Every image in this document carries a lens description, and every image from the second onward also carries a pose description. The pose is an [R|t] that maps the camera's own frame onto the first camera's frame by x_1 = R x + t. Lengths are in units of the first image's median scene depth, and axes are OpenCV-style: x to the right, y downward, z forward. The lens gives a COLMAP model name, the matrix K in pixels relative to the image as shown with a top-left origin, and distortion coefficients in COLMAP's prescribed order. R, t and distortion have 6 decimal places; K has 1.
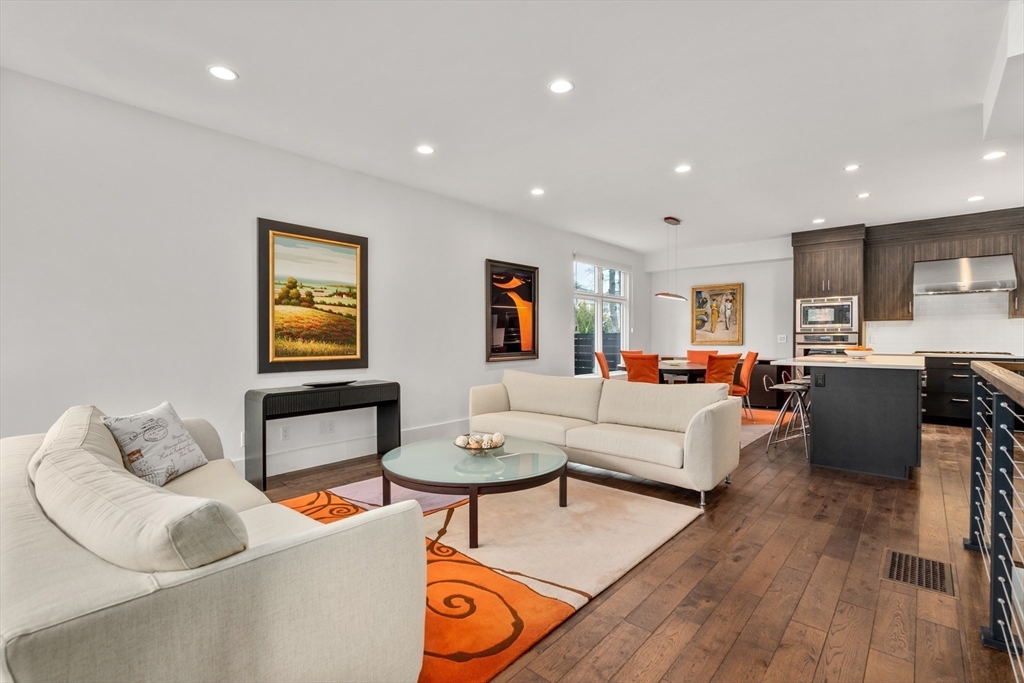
lens RADIAL K [[468.9, 0, 512.2], [0, 468.9, 340.5], [0, 0, 1]] dist [-0.002919, -0.000752]
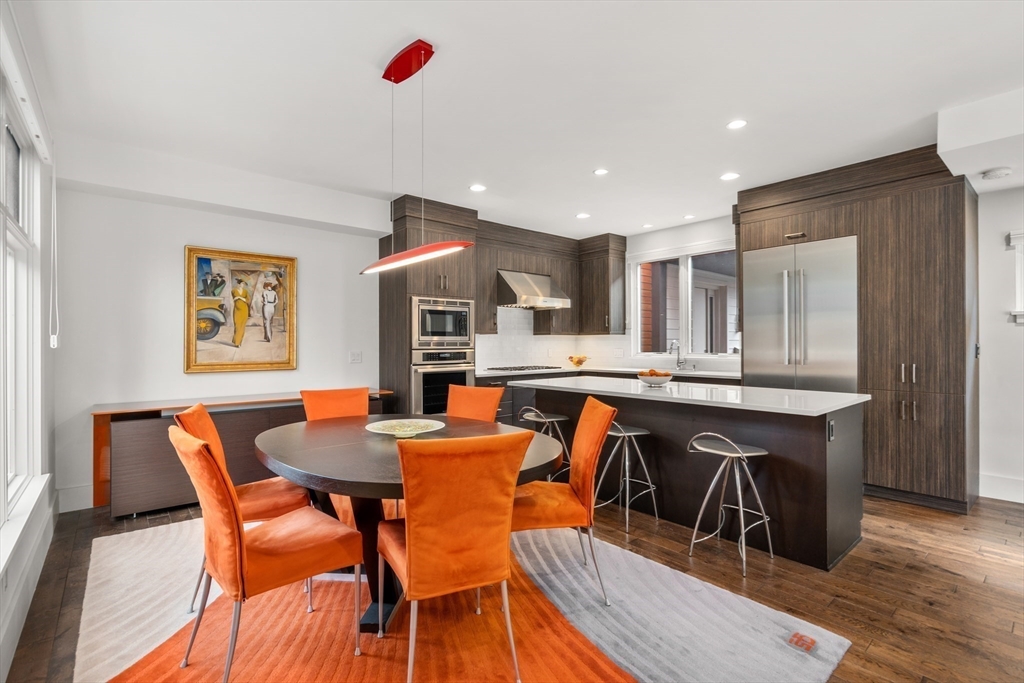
lens RADIAL K [[468.9, 0, 503.0], [0, 468.9, 343.5], [0, 0, 1]] dist [-0.002919, -0.000752]
pose [[0.142241, 0.001025, 0.989831, -0.021141], [0.007347, 0.999971, -0.002092, -0.017721], [-0.989805, 0.007569, 0.142230, 0.660165]]
